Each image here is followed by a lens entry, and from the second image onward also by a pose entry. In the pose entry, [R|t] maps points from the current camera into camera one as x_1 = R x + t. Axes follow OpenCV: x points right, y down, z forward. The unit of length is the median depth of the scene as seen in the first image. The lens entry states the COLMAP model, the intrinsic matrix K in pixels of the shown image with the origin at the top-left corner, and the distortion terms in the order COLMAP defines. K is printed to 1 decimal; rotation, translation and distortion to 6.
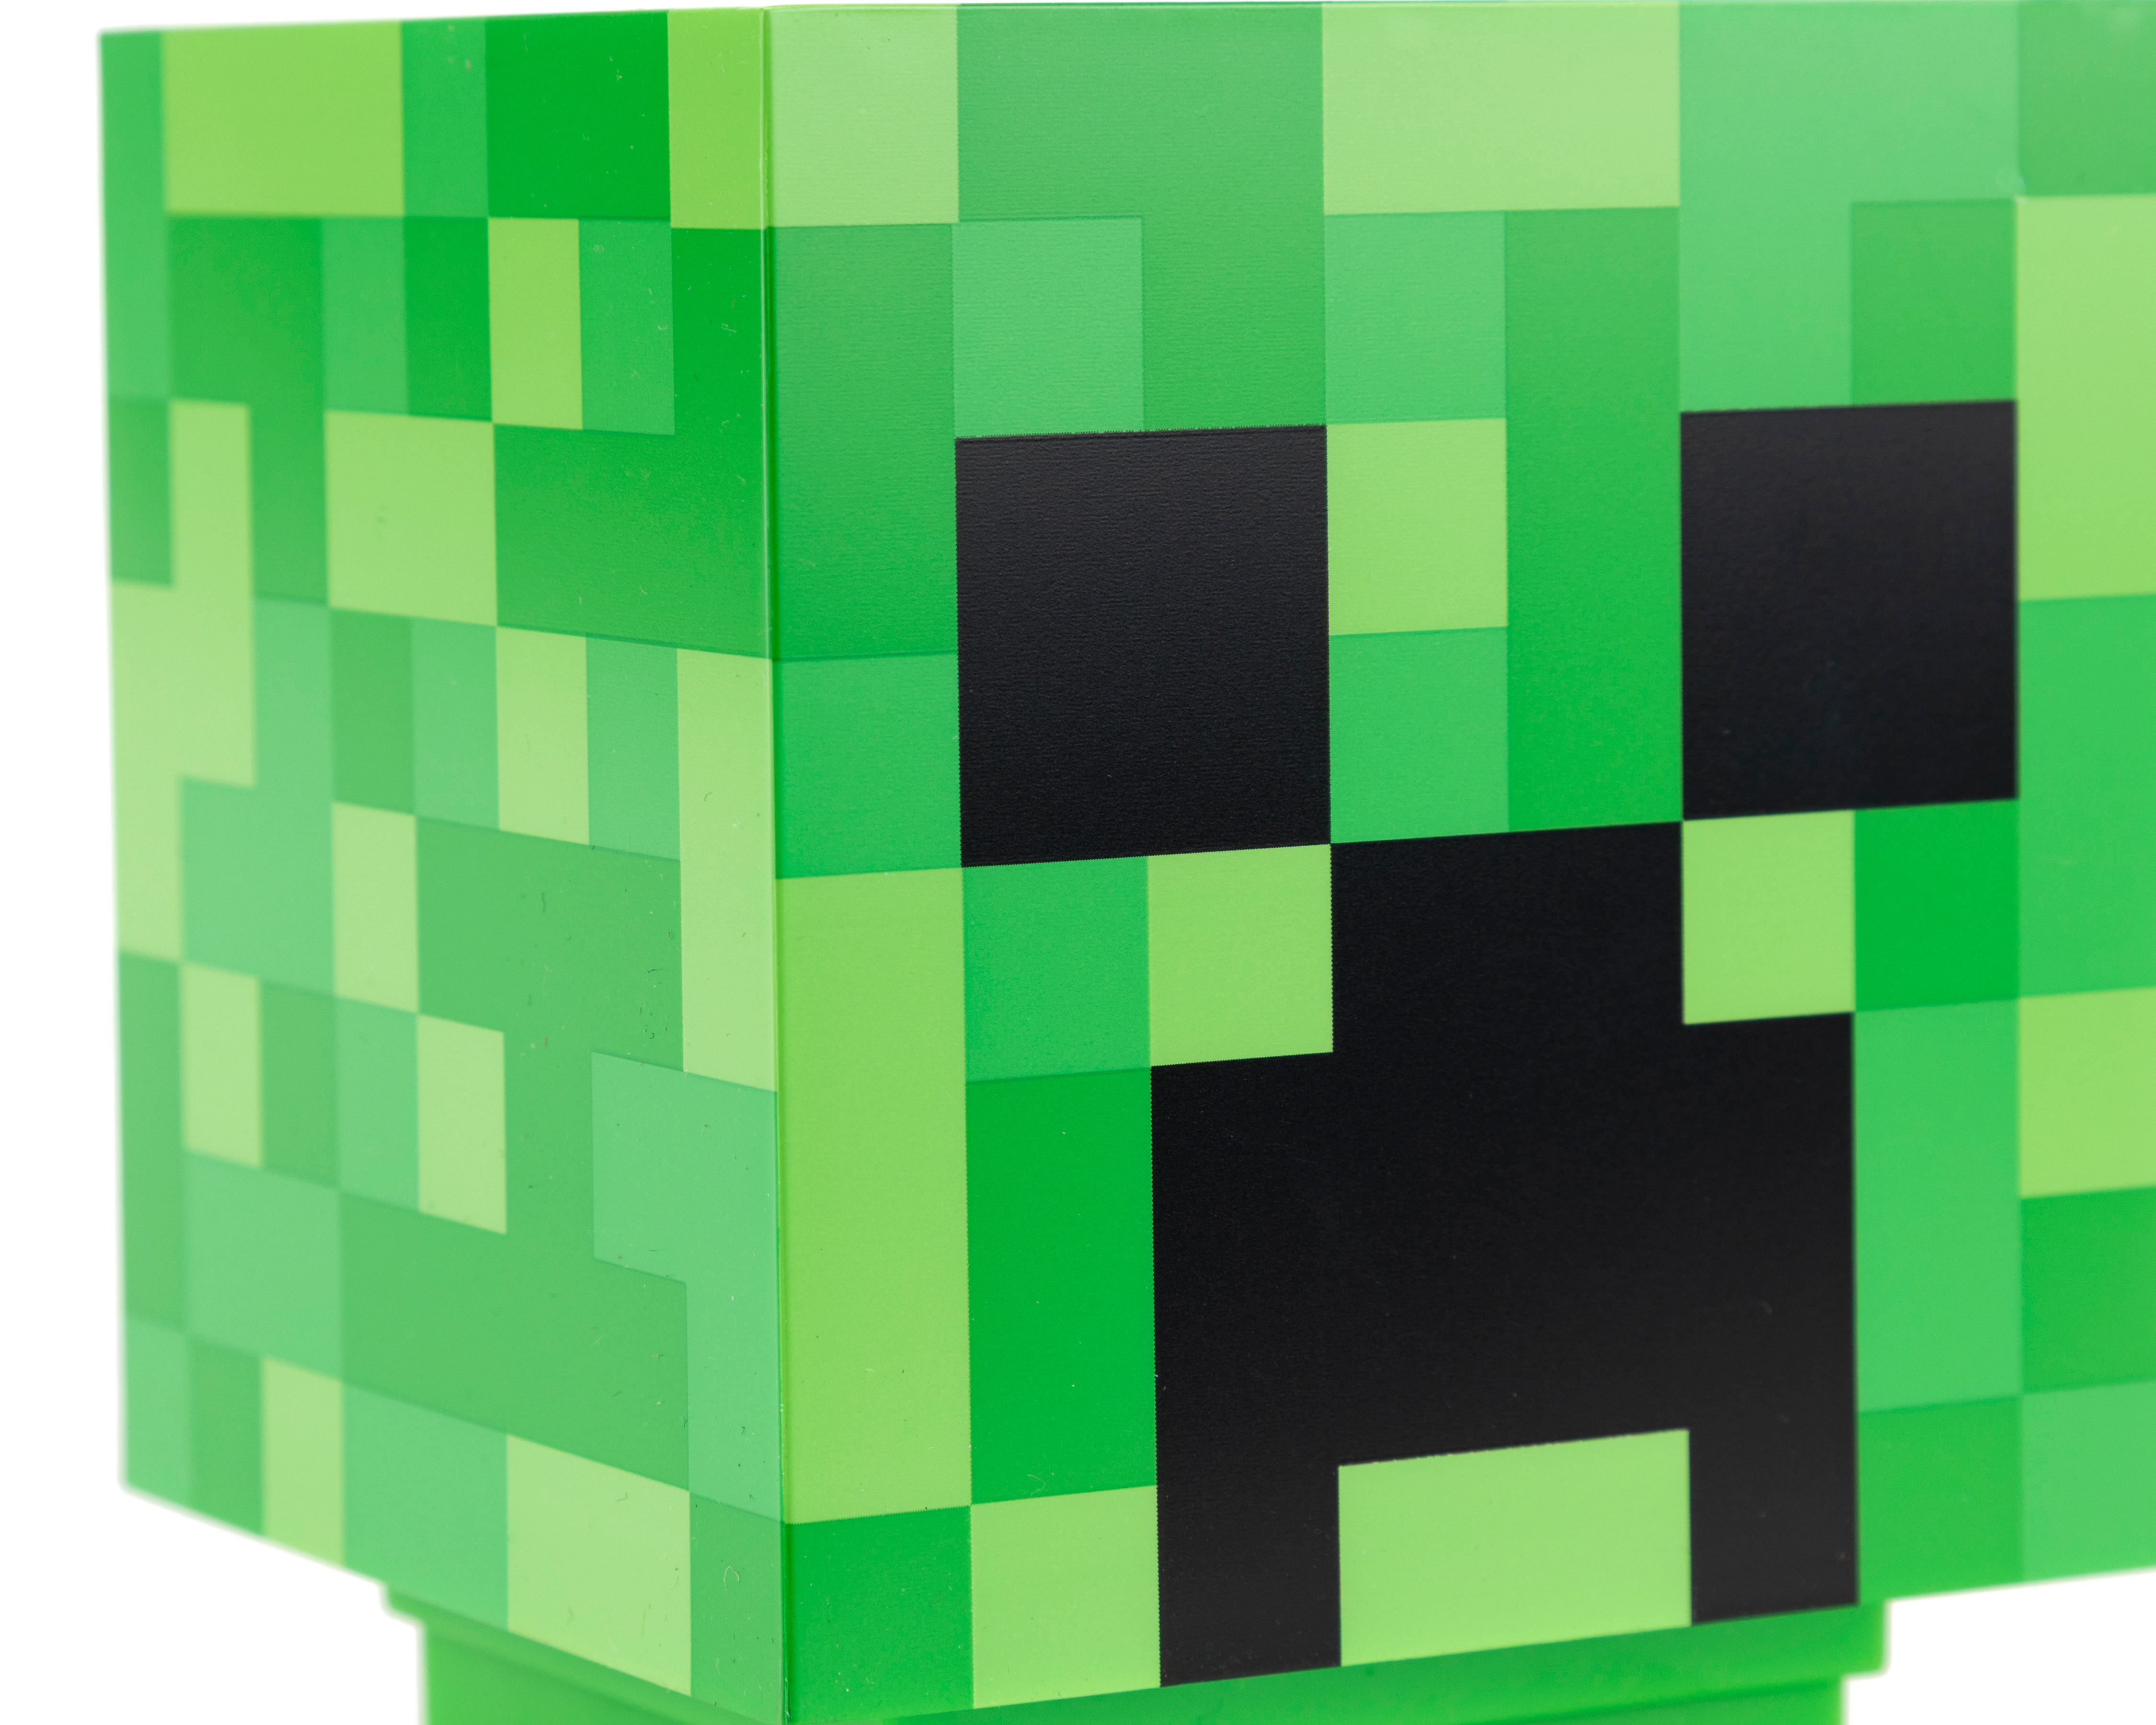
lens RADIAL K [[8395.6, 0, 1078.0], [0, 8395.6, 862.5], [0, 0, 1]] dist [-0.024552, 1.391744]
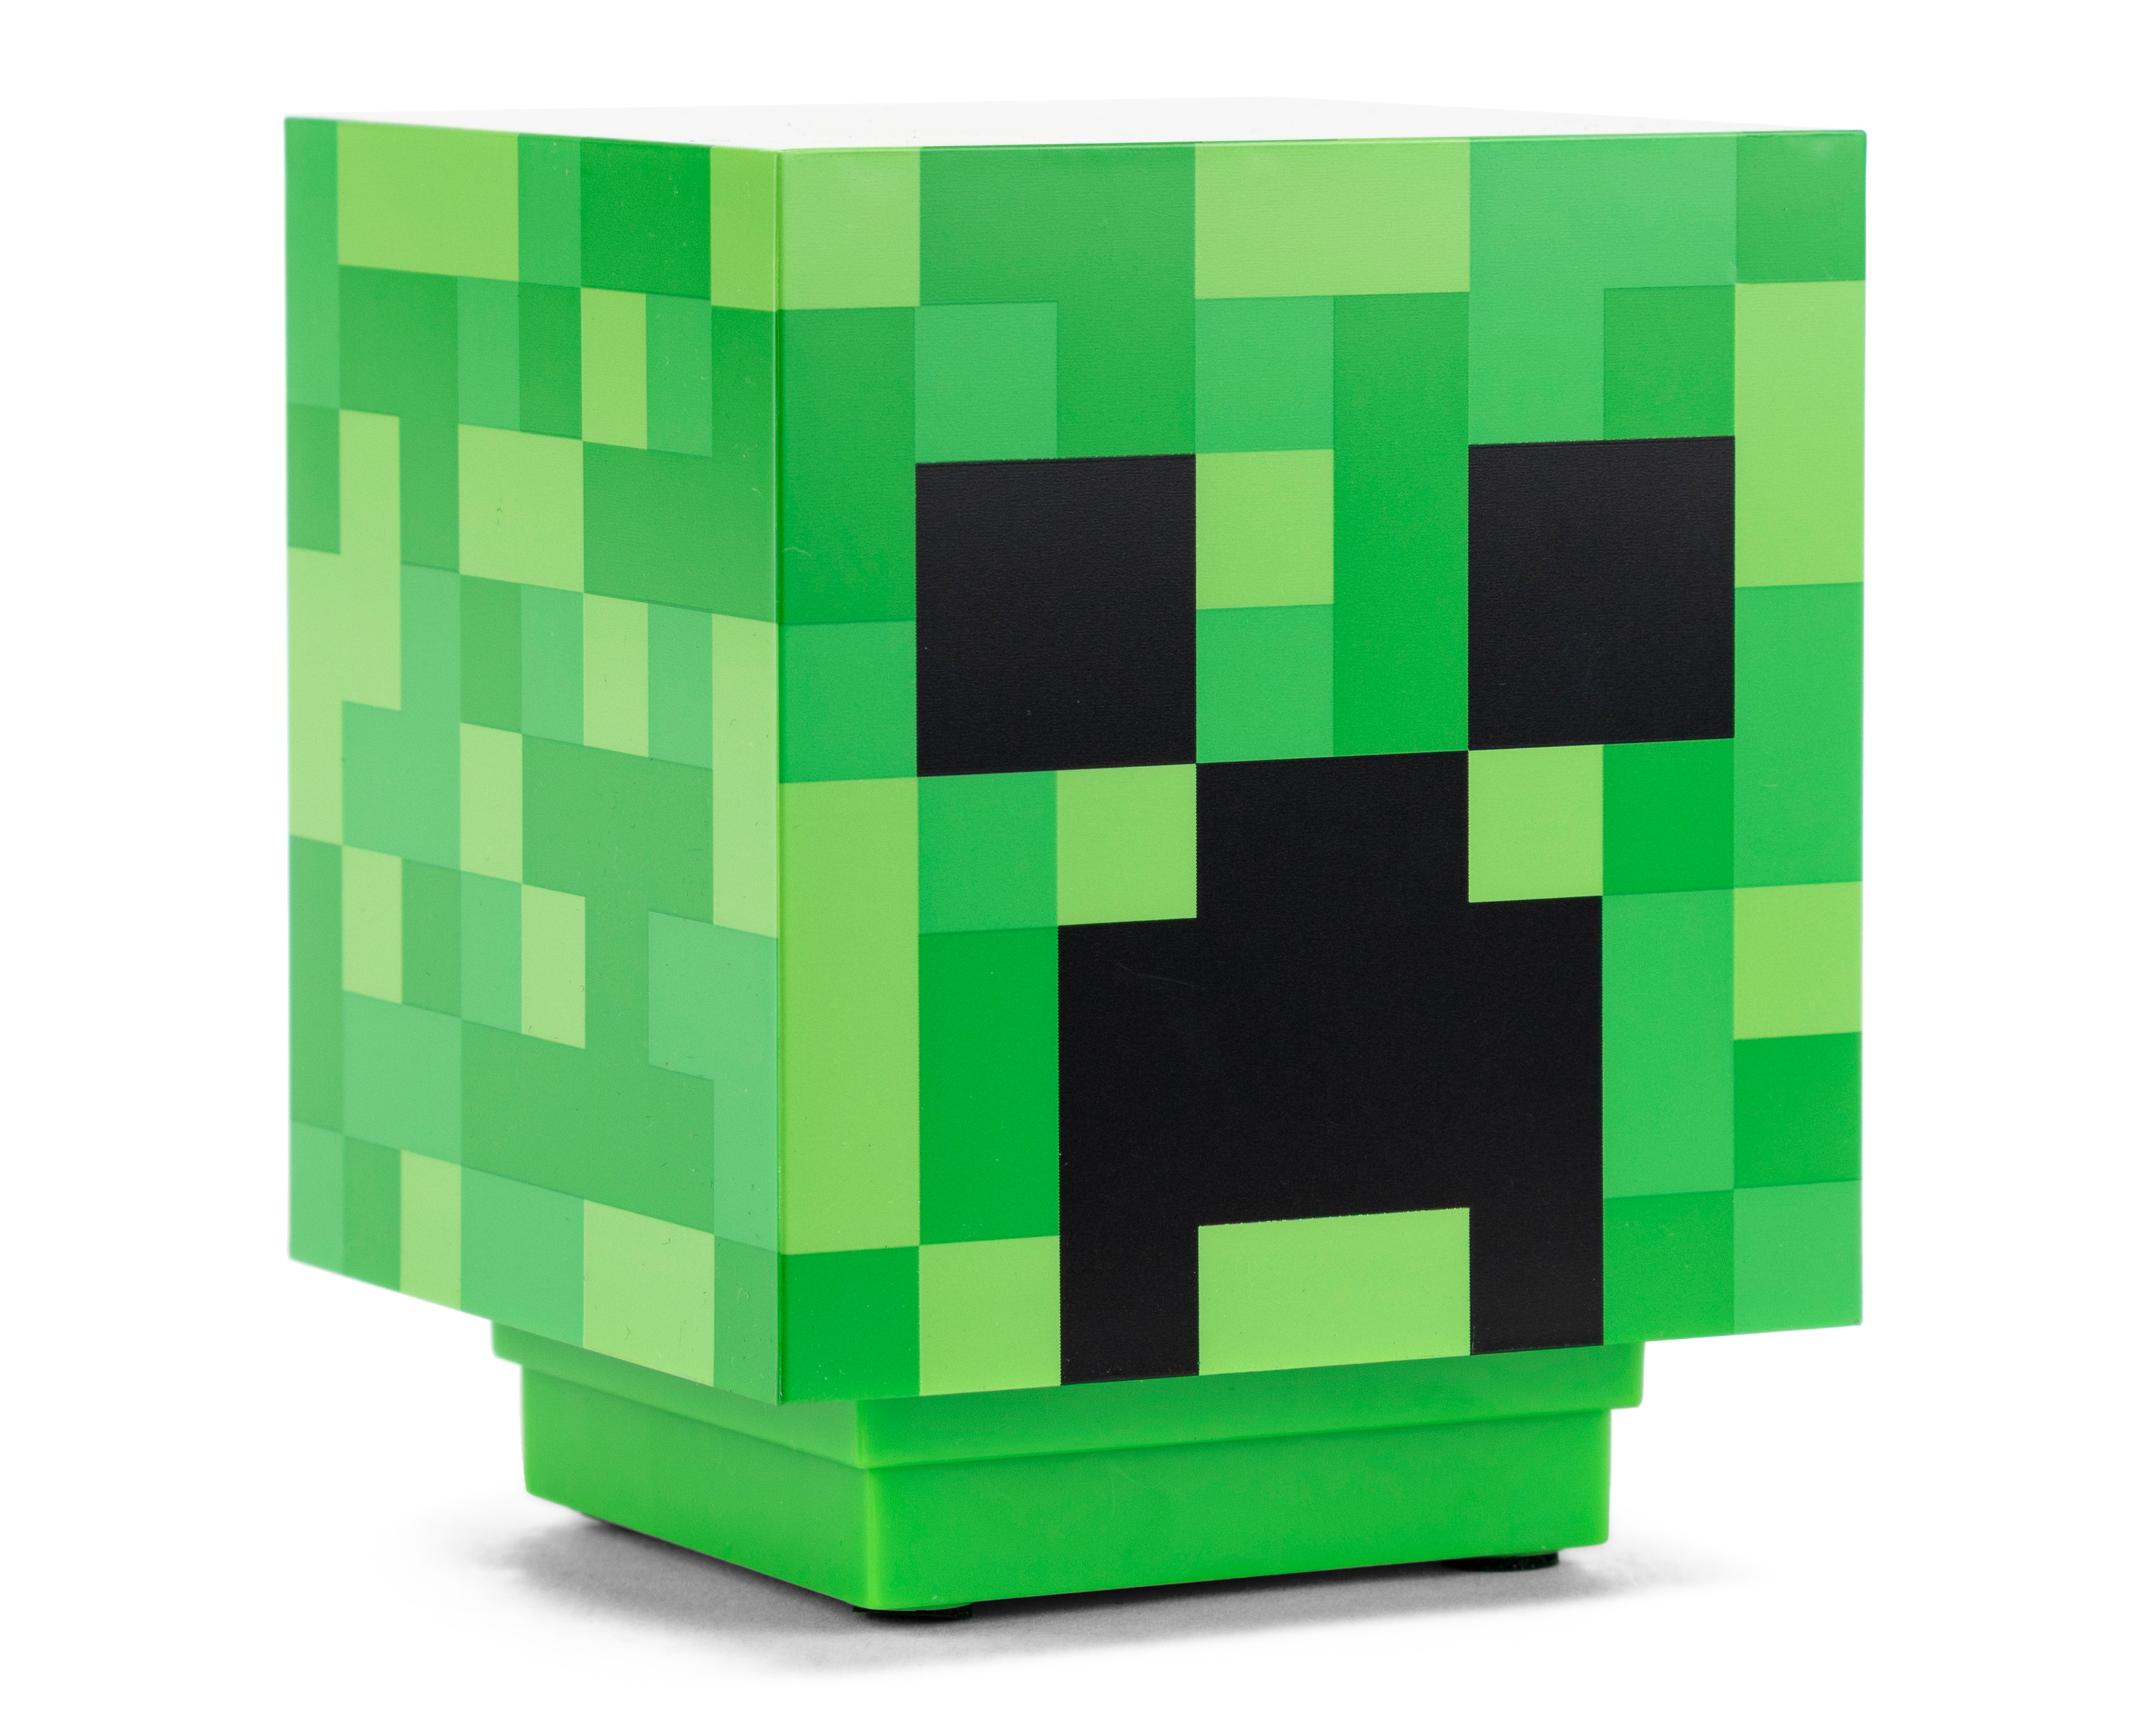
lens RADIAL K [[11182.1, 0, 1078.0], [0, 11182.1, 862.5], [0, 0, 1]] dist [0.182236, 1.146559]
pose [[0.999266, 0.013676, -0.035779, 0.074842], [-0.013499, 0.999895, 0.005185, 0.004552], [0.035846, -0.004698, 0.999346, -0.788934]]
